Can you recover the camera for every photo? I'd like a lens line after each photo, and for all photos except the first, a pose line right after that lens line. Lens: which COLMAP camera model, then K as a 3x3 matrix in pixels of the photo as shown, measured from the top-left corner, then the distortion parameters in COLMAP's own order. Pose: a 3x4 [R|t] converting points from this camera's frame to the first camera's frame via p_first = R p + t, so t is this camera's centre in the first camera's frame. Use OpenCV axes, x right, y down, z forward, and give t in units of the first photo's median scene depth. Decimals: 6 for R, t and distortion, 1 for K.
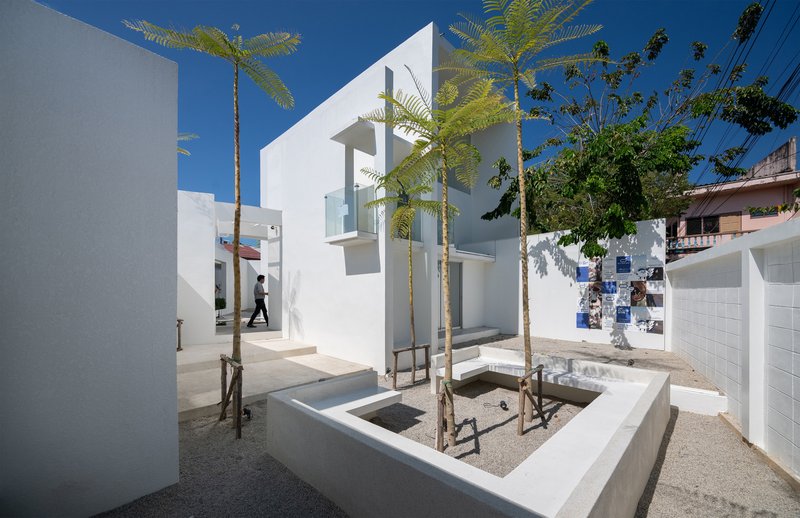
lens RADIAL K [[324.5, 0, 400.7], [0, 324.5, 298.3], [0, 0, 1]] dist [0.000379, 0.000034]
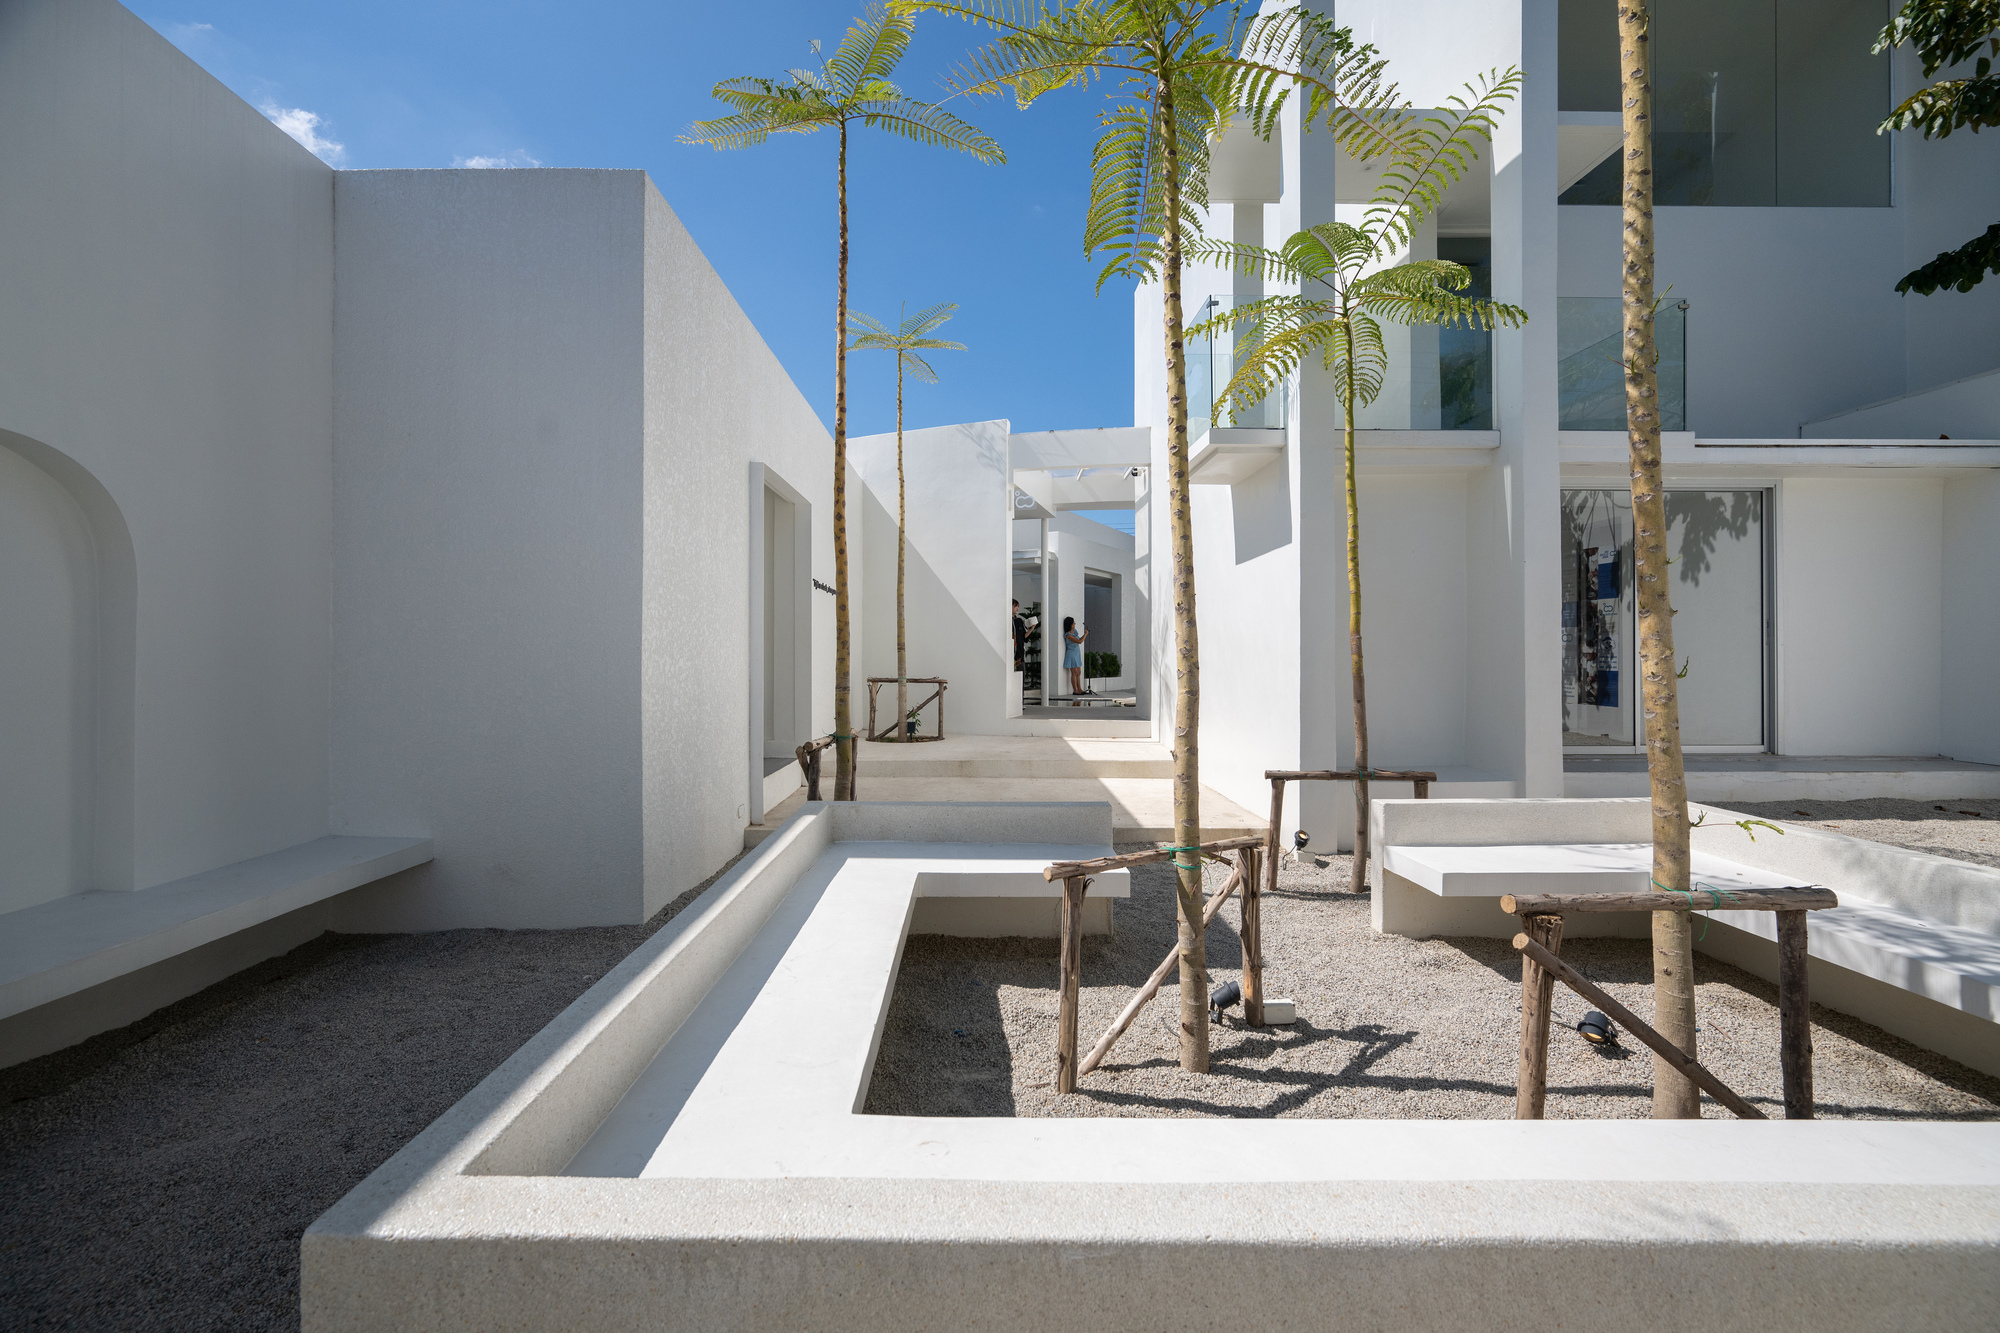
lens RADIAL K [[808.8, 0, 1000.0], [0, 808.8, 666.5], [0, 0, 1]] dist [-0.000410, 0.000006]
pose [[0.698710, 0.006317, -0.715377, 0.347254], [-0.015278, 0.999865, -0.006093, 0.061236], [0.715242, 0.015186, 0.698712, 0.225033]]
